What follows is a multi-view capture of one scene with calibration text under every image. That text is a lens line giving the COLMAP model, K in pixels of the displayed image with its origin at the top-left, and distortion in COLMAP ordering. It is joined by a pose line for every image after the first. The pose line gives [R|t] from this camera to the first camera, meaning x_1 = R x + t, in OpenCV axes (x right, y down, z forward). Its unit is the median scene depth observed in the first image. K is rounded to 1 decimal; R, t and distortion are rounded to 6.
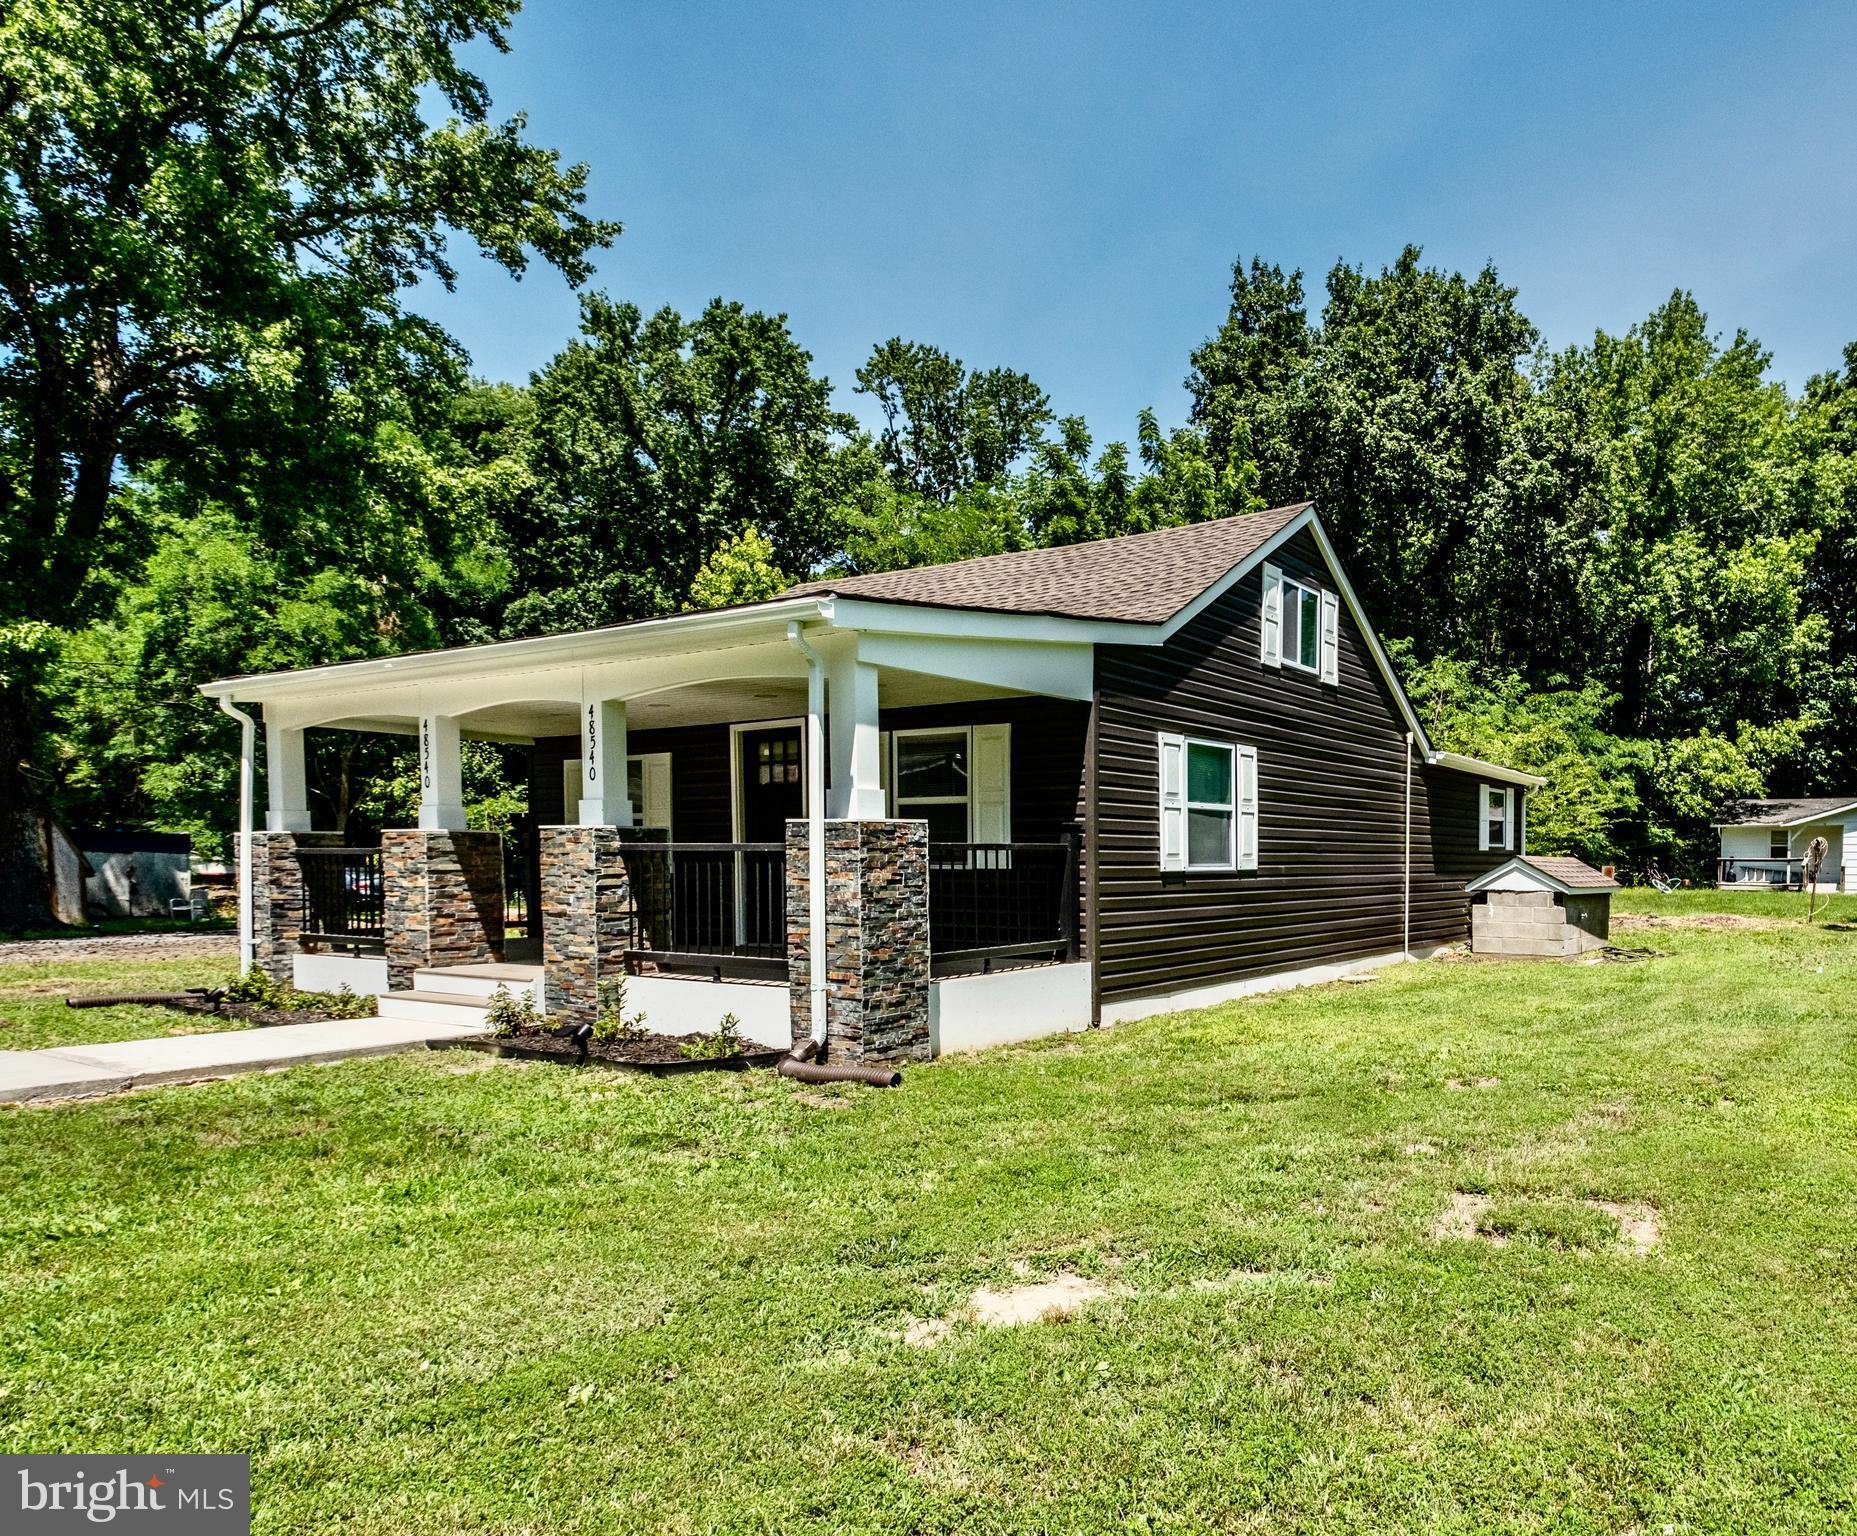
lens RADIAL K [[1392.9, 0, 928.5], [0, 1392.9, 873.5], [0, 0, 1]] dist [-0.005204, -0.001055]
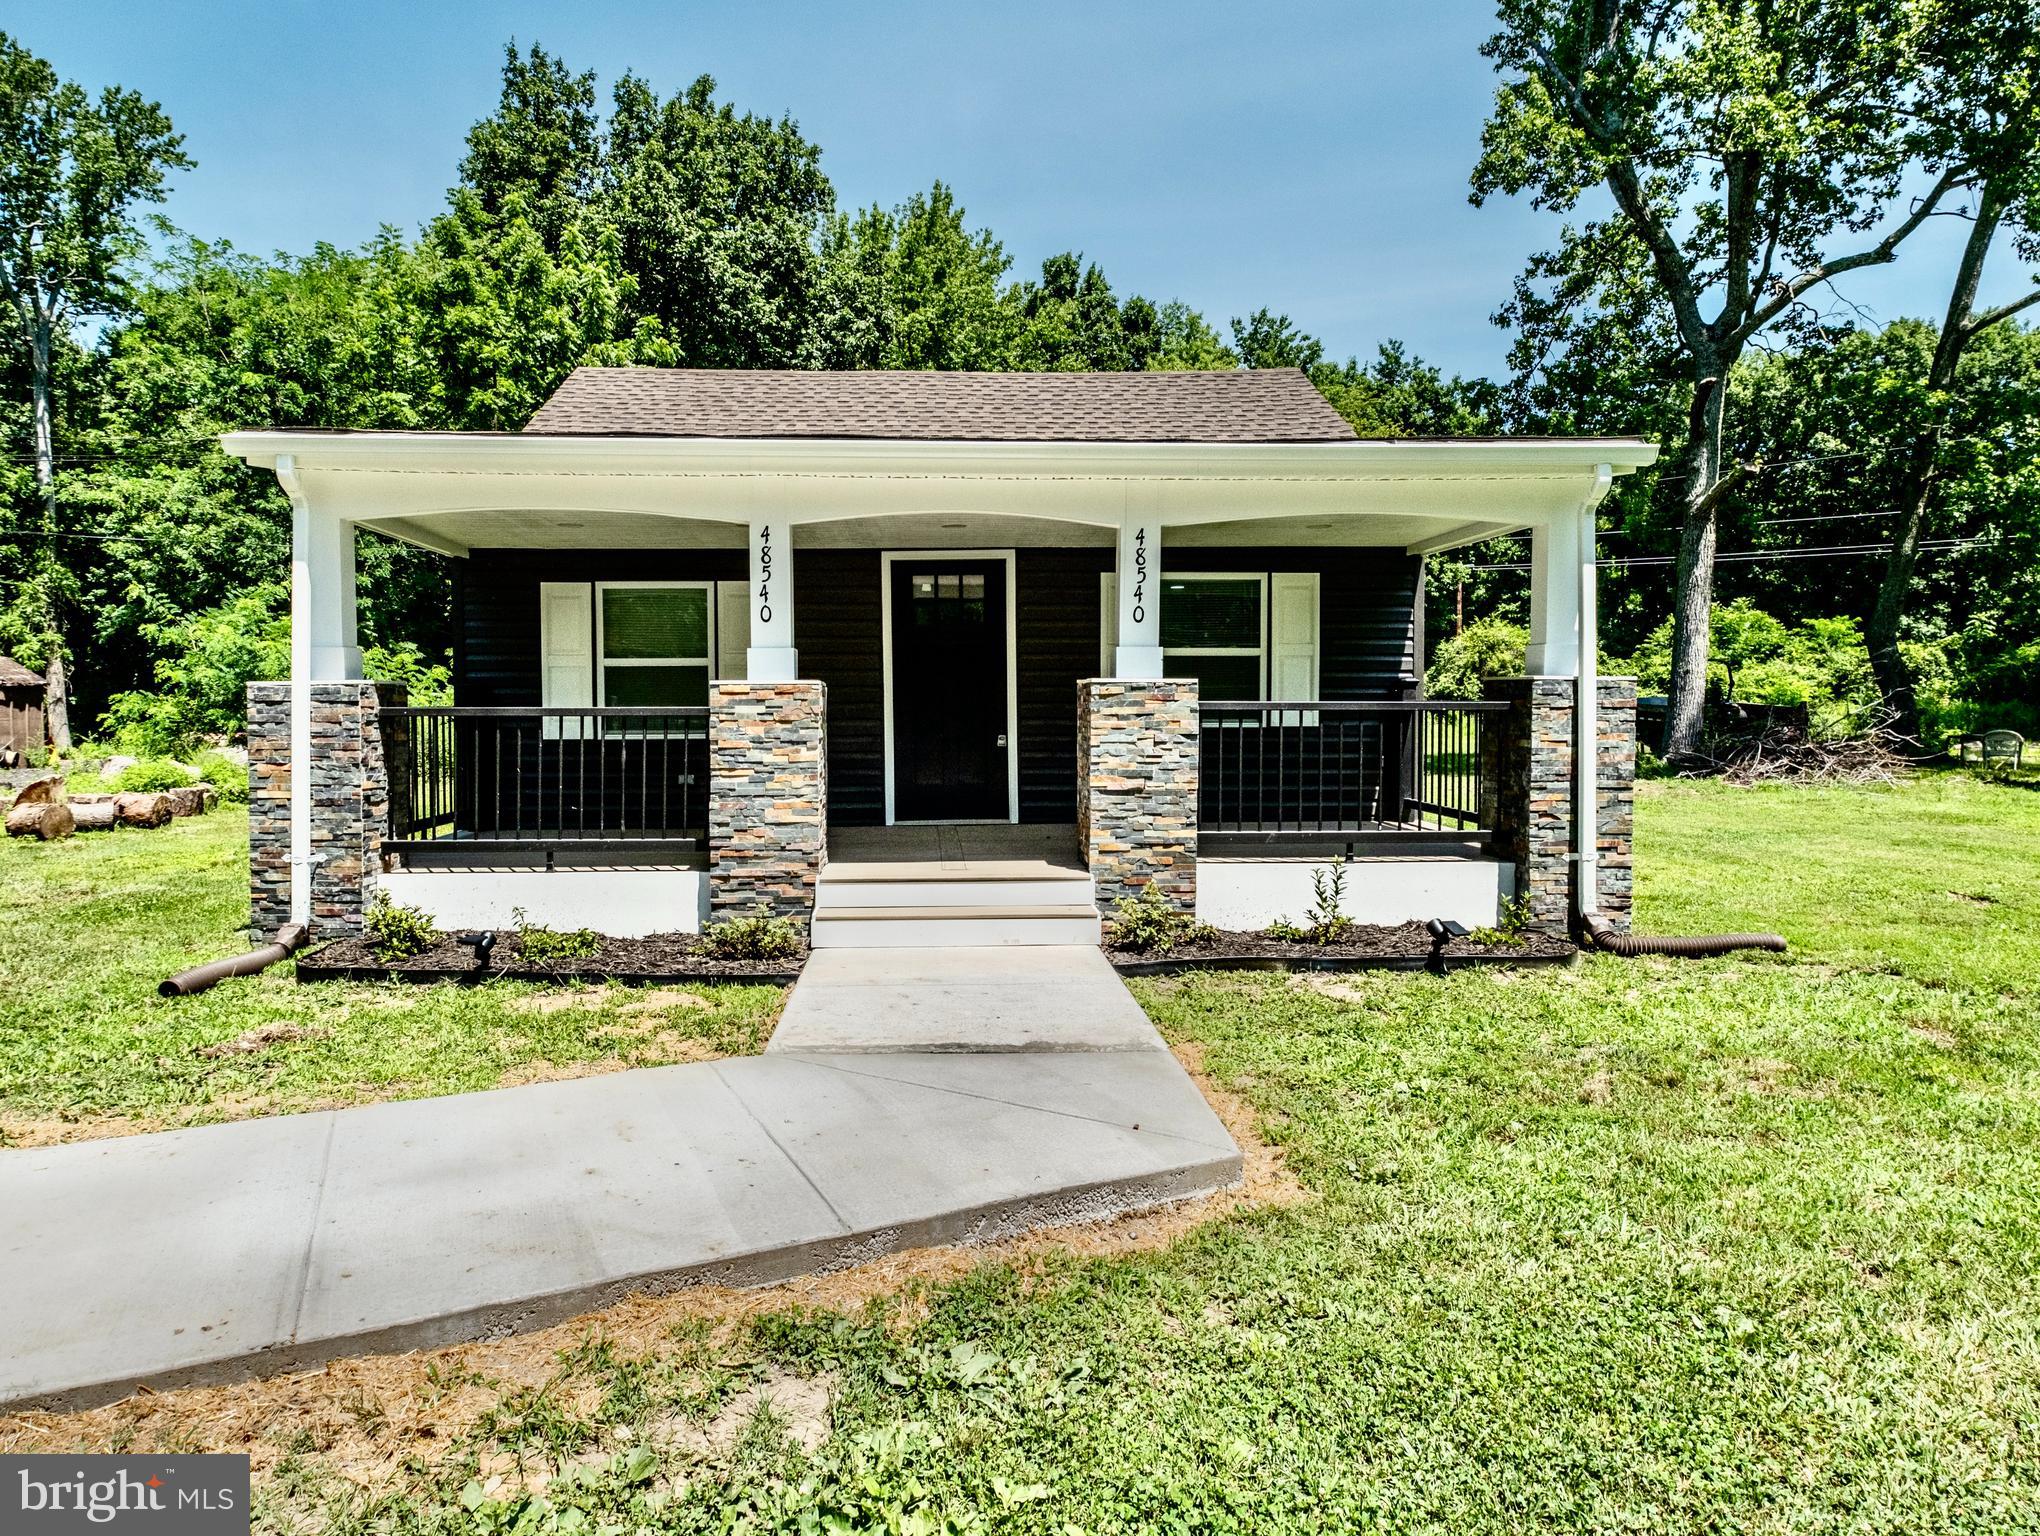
lens RADIAL K [[1433.8, 0, 1020.0], [0, 1433.8, 768.0], [0, 0, 1]] dist [0.005955, -0.000255]
pose [[0.792164, -0.033141, 0.609407, -0.592984], [0.011291, 0.999149, 0.039658, -0.012617], [-0.610203, -0.024535, 0.791865, 0.285133]]
